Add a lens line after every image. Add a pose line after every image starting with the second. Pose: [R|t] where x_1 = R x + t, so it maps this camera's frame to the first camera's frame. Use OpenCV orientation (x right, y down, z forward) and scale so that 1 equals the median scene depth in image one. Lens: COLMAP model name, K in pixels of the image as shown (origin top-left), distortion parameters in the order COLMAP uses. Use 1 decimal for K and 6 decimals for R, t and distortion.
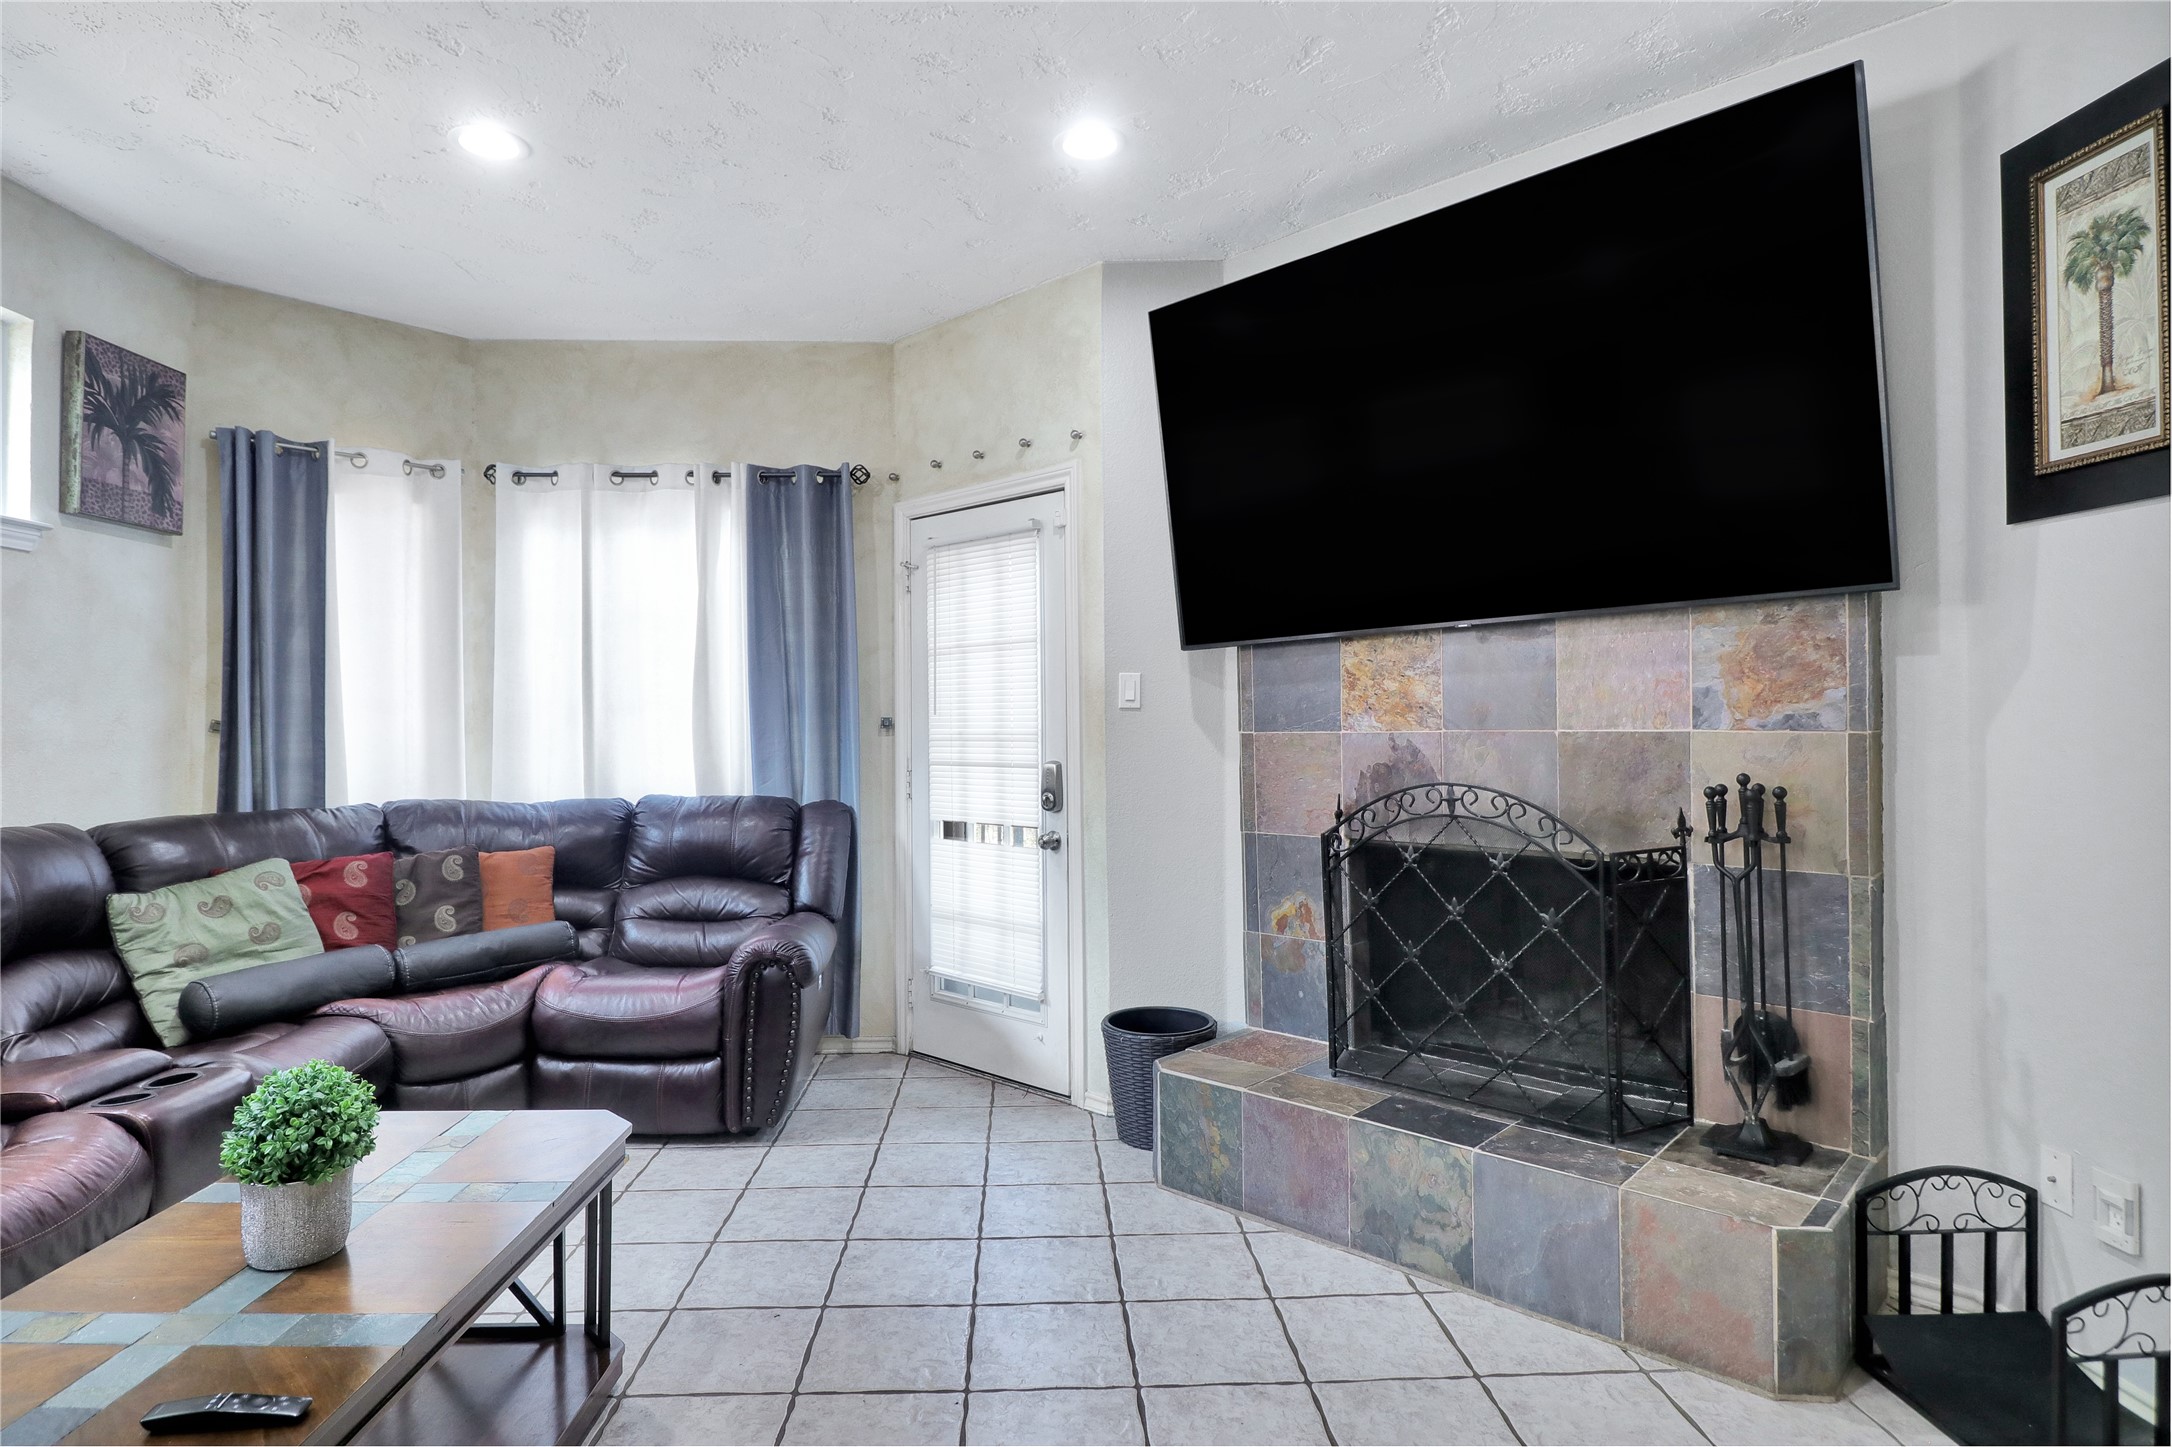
lens RADIAL K [[1159.6, 0, 1048.9], [0, 1159.6, 703.5], [0, 0, 1]] dist [-0.002289, -0.001823]
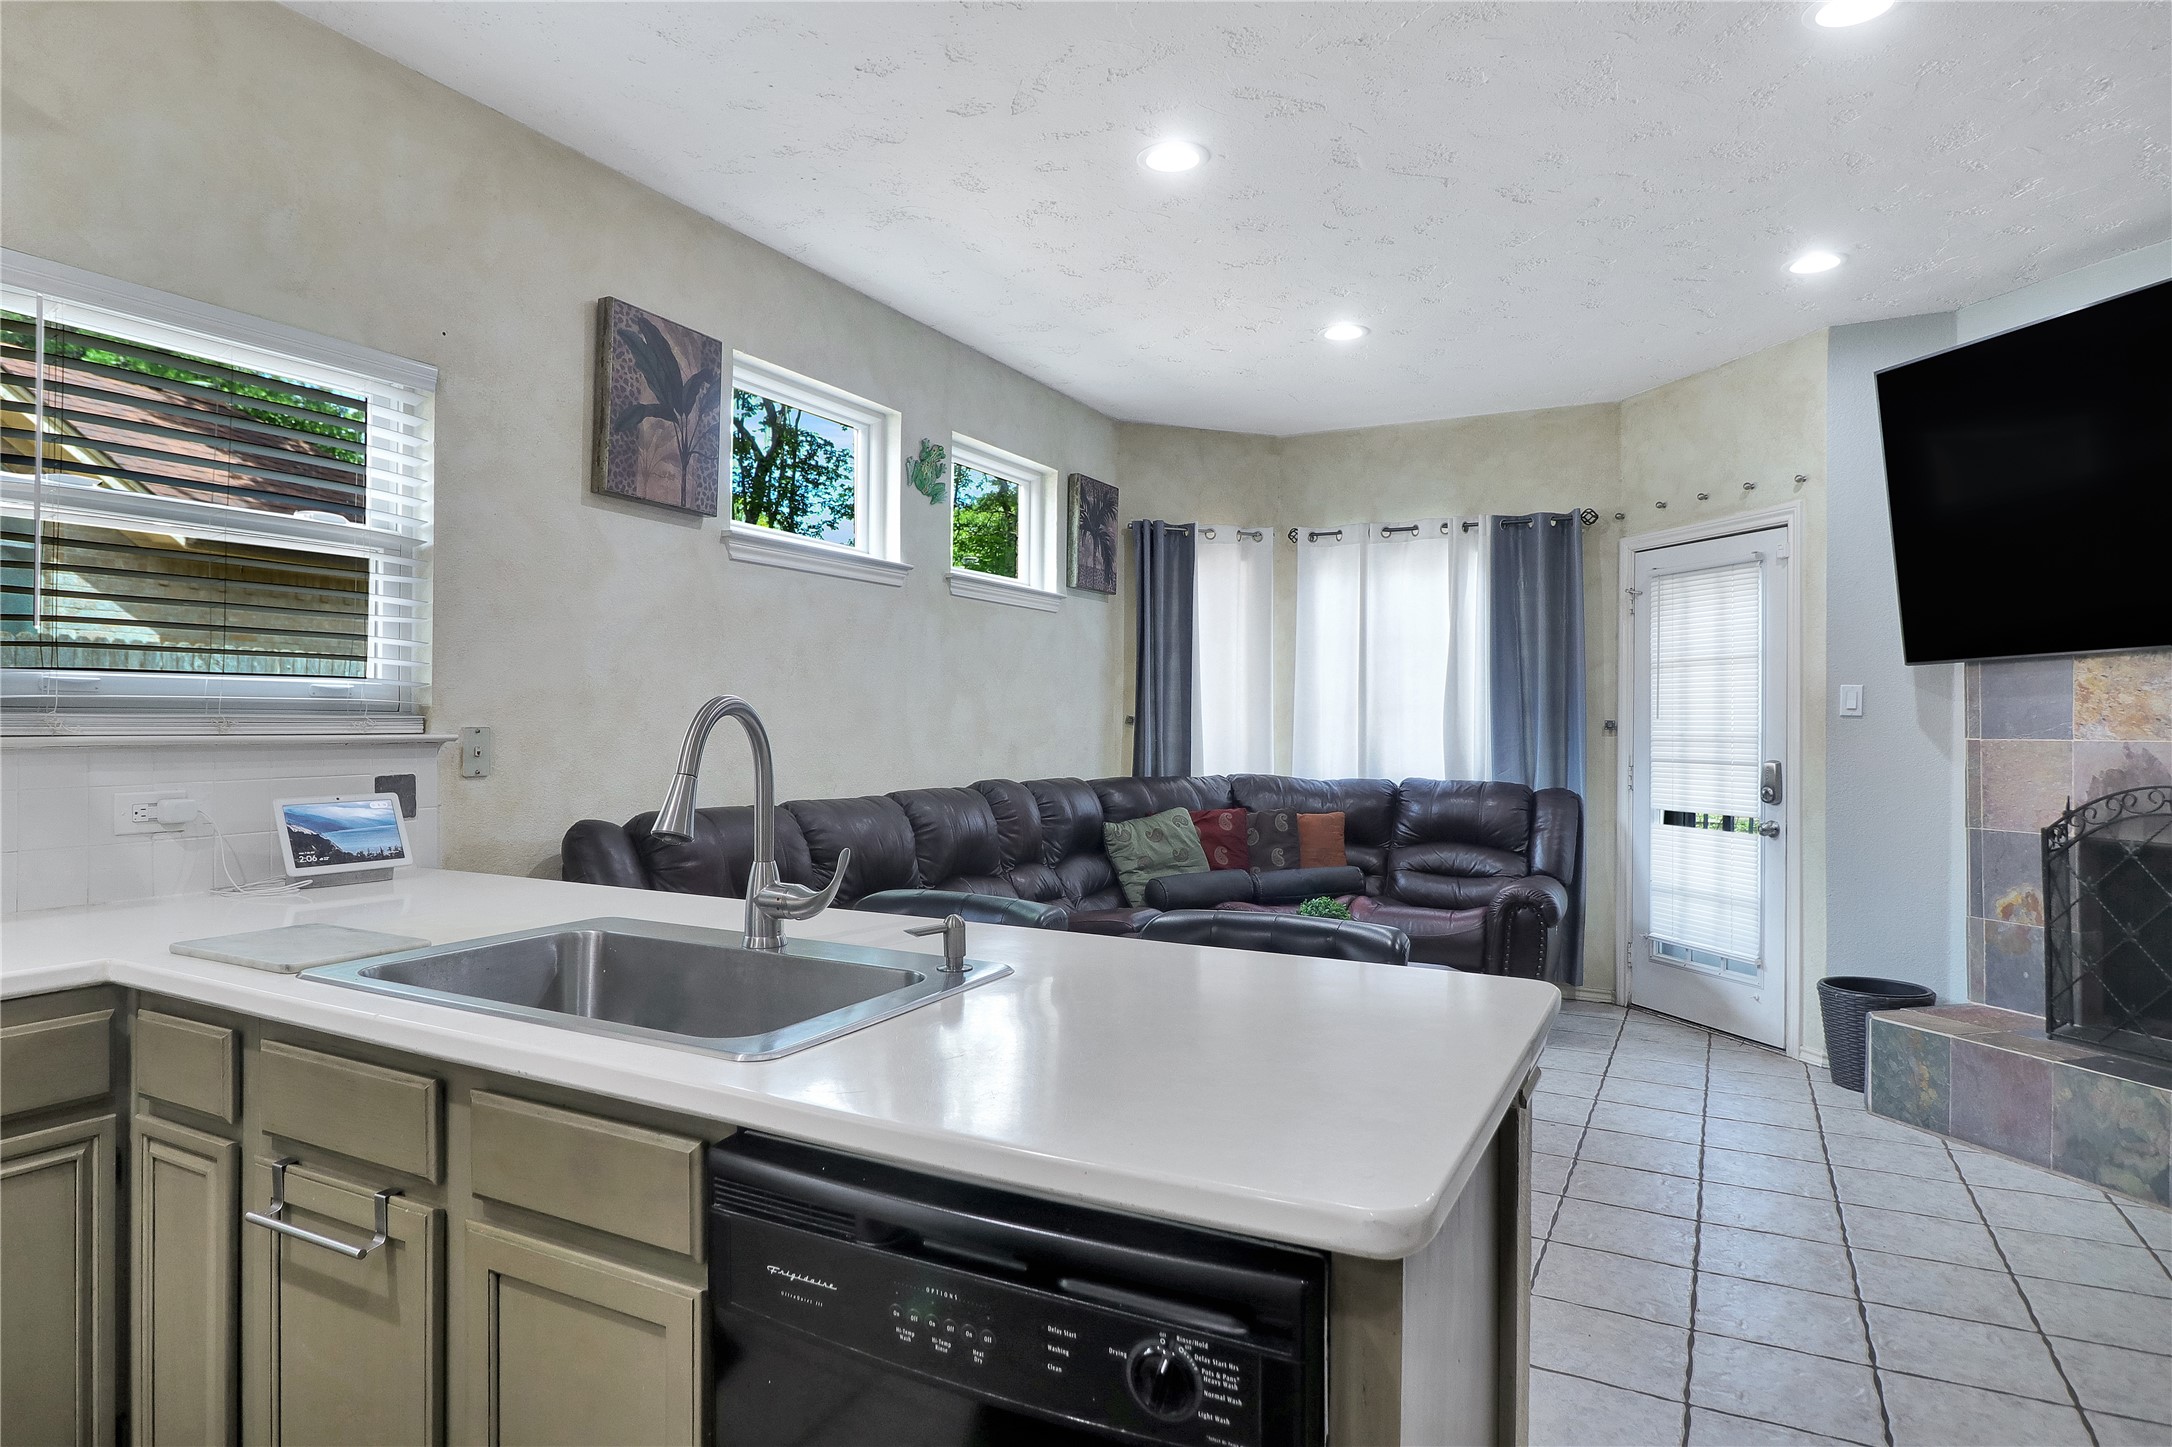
lens RADIAL K [[1233.0, 0, 1060.1], [0, 1233.0, 716.4], [0, 0, 1]] dist [0.013110, -0.017471]
pose [[0.869077, 0.013155, -0.494502, -0.005605], [-0.007126, 0.999876, 0.014075, -0.007201], [0.494625, -0.008708, 0.869063, -0.457780]]
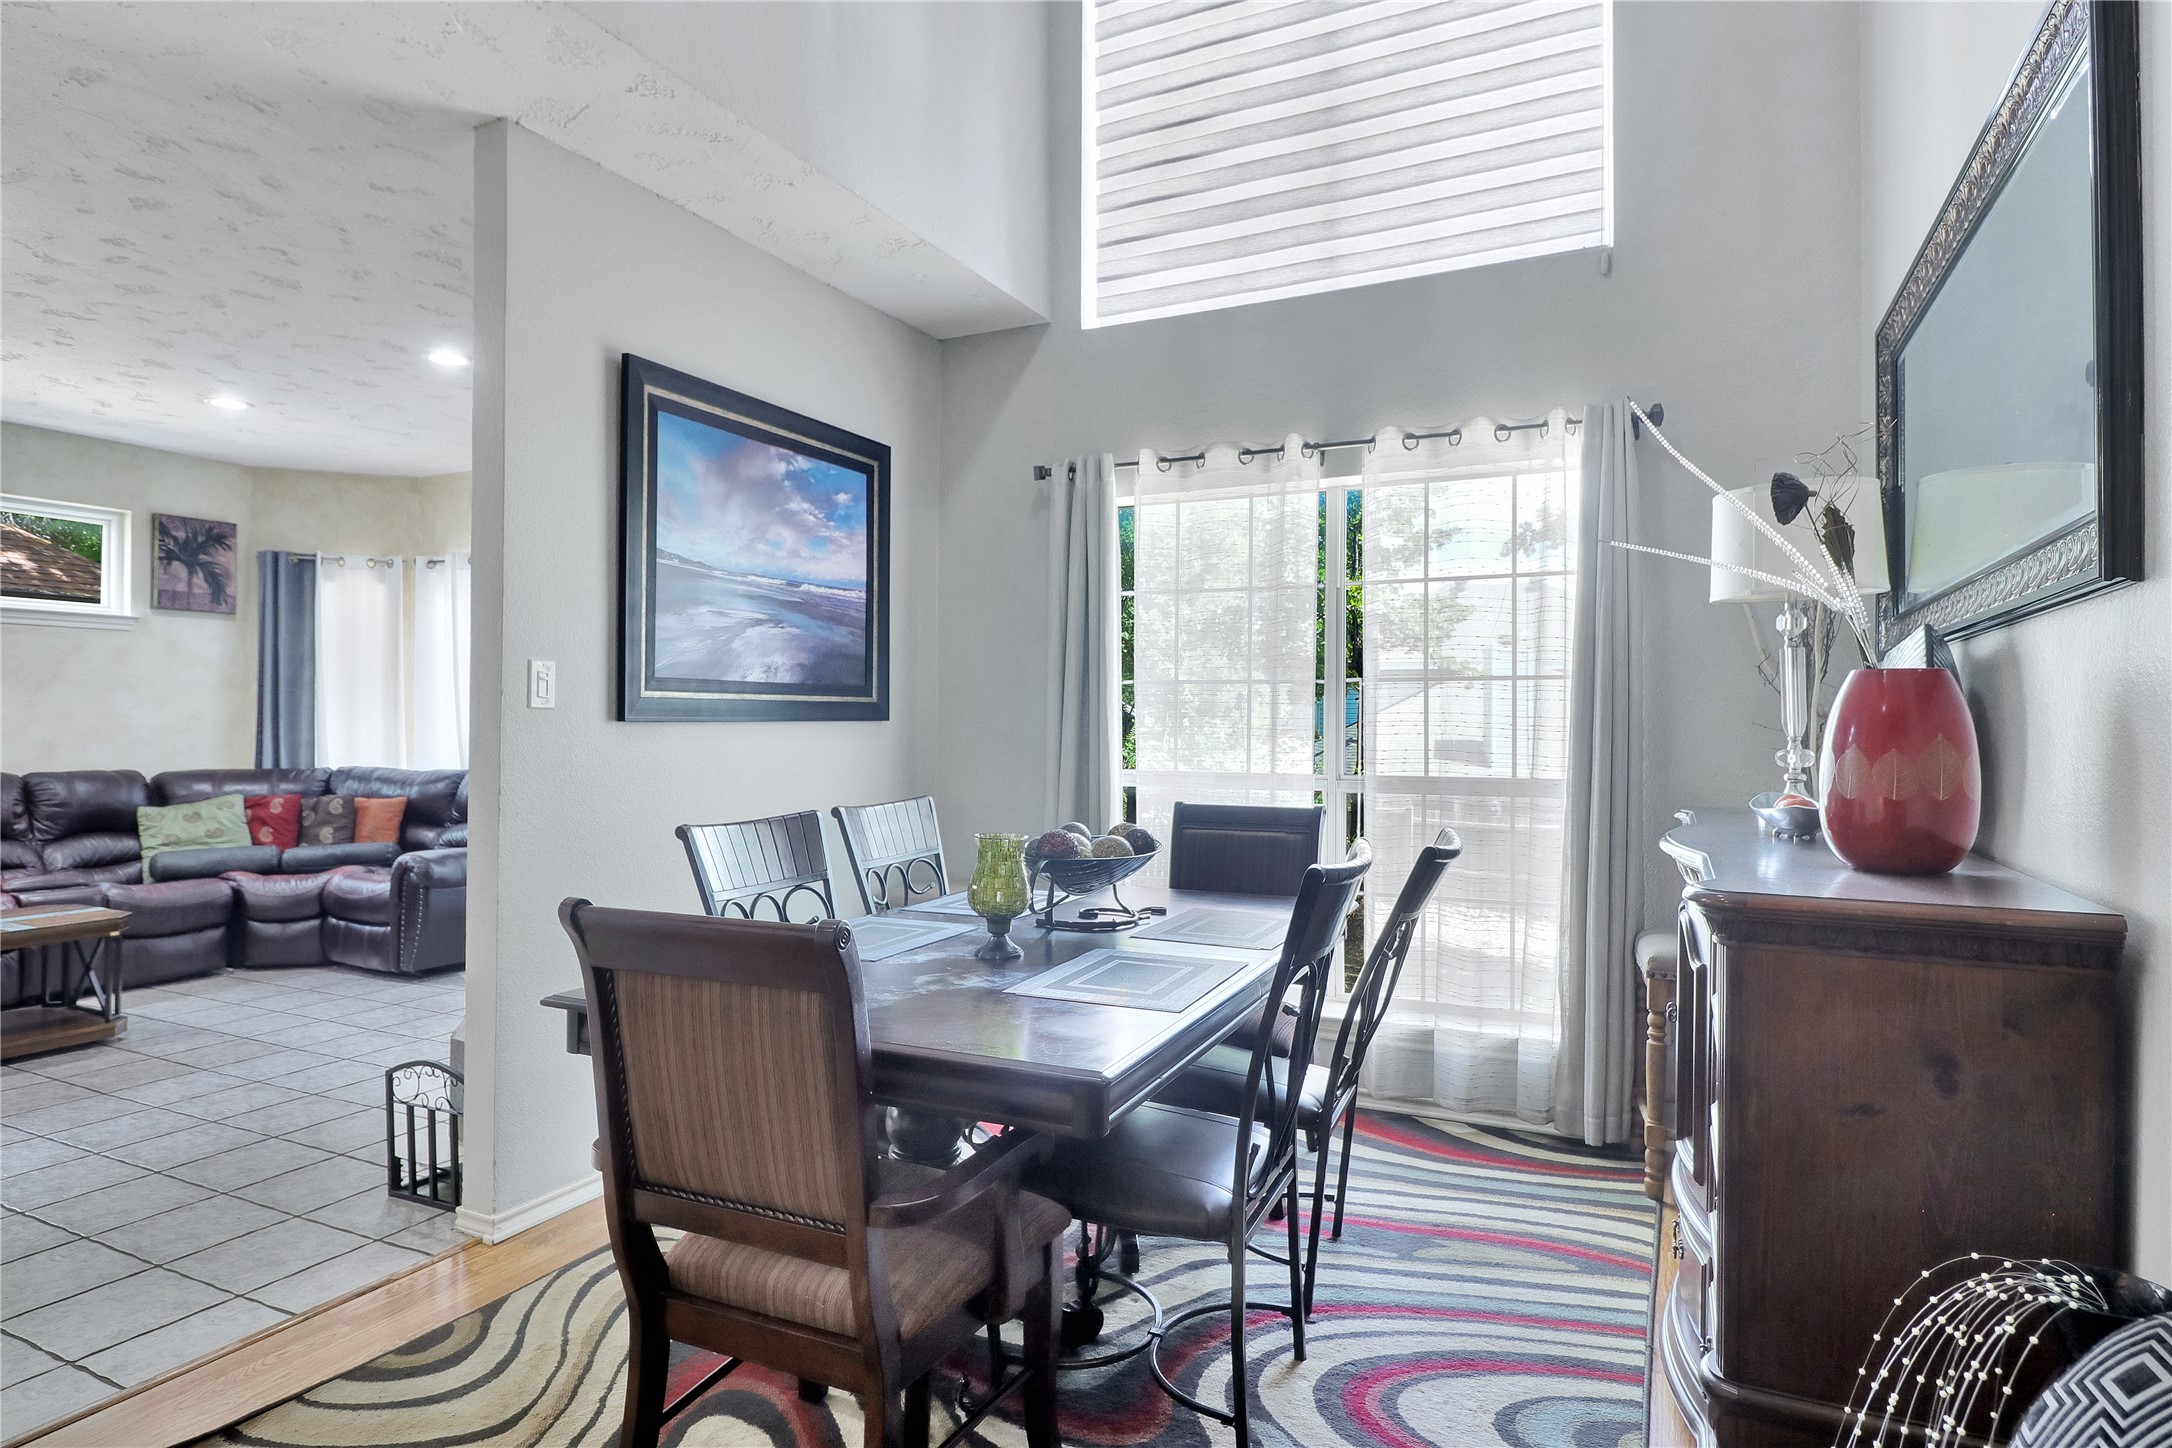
lens RADIAL K [[1207.8, 0, 1055.9], [0, 1207.8, 712.2], [0, 0, 1]] dist [0.003369, -0.011858]
pose [[0.882382, 0.005908, -0.470497, 1.270011], [-0.000863, 0.999940, 0.010939, -0.014692], [0.470533, -0.009247, 0.882334, -0.055385]]
